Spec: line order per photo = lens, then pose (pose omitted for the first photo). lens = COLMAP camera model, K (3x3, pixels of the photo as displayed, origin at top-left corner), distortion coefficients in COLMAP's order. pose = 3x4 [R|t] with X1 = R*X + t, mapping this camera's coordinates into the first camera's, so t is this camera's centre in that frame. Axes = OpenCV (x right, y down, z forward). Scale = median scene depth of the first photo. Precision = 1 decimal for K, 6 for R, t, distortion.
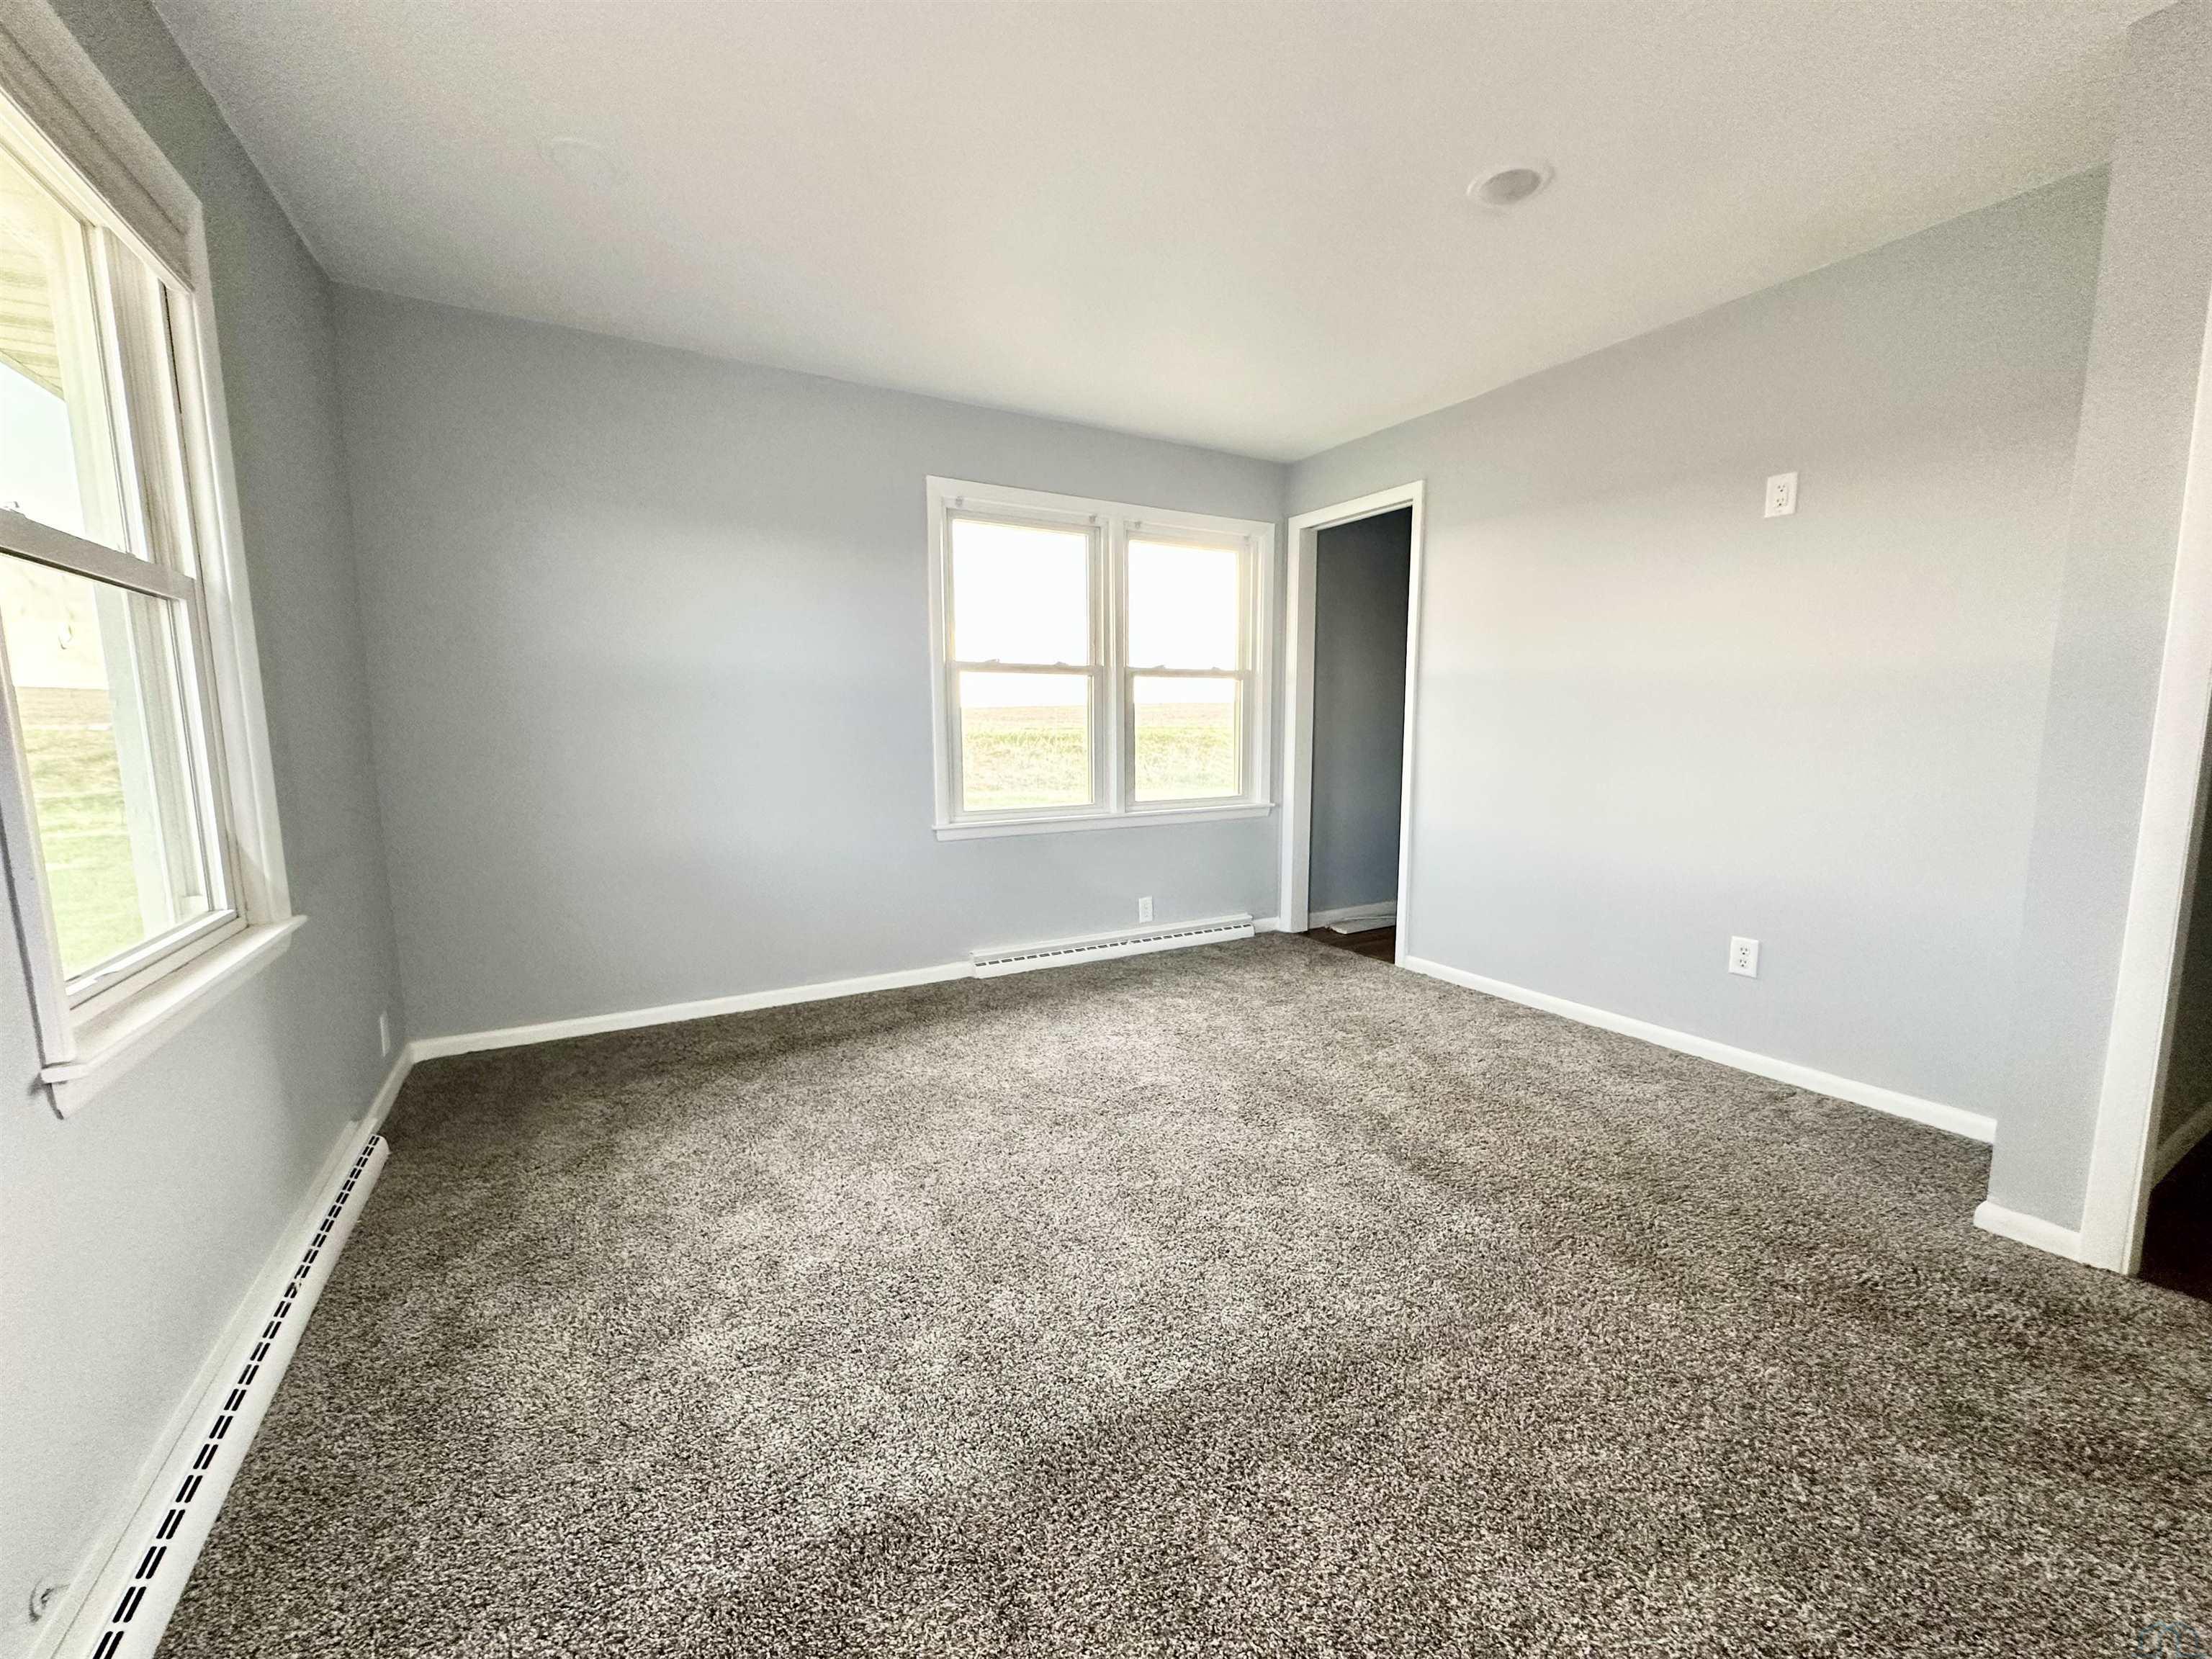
lens RADIAL K [[897.7, 0, 1106.0], [0, 897.7, 829.5], [0, 0, 1]] dist [0.011635, 0.000174]
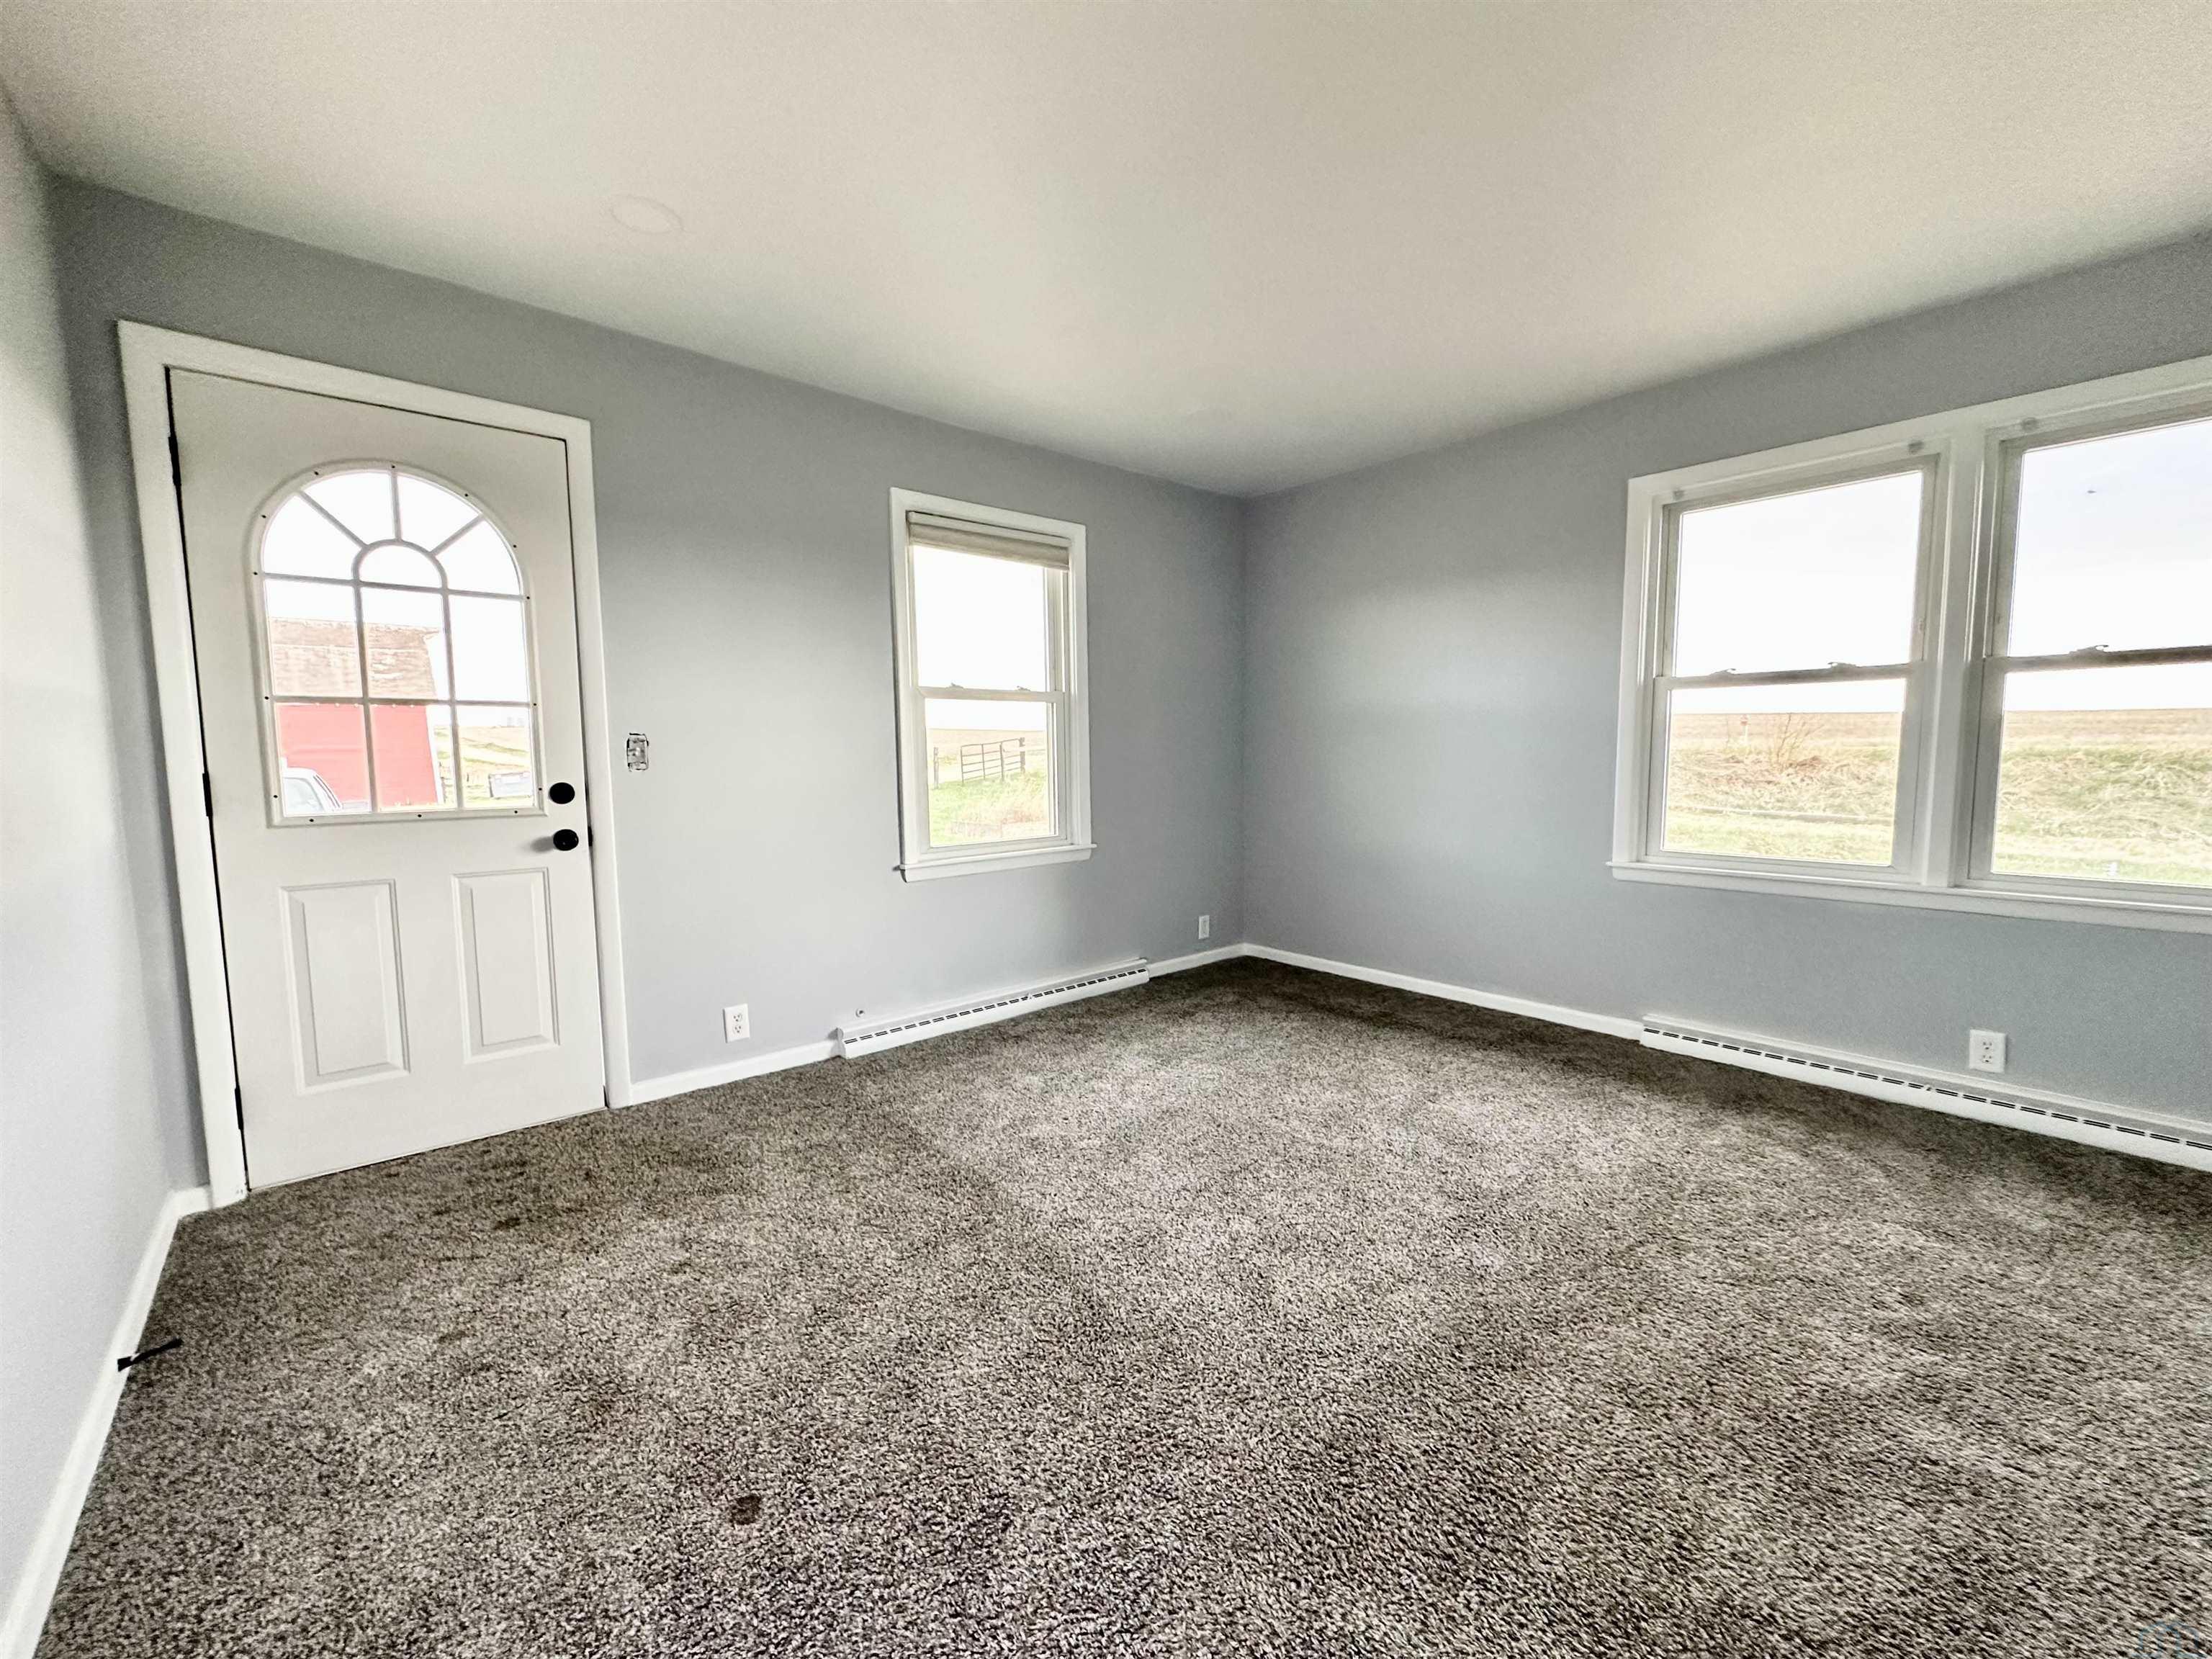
lens RADIAL K [[897.7, 0, 1106.0], [0, 897.7, 829.5], [0, 0, 1]] dist [0.011635, 0.000174]
pose [[0.188241, 0.090471, -0.977947, 0.622083], [-0.105813, 0.991820, 0.071387, -0.049302], [0.976406, 0.090042, 0.196274, 0.326657]]
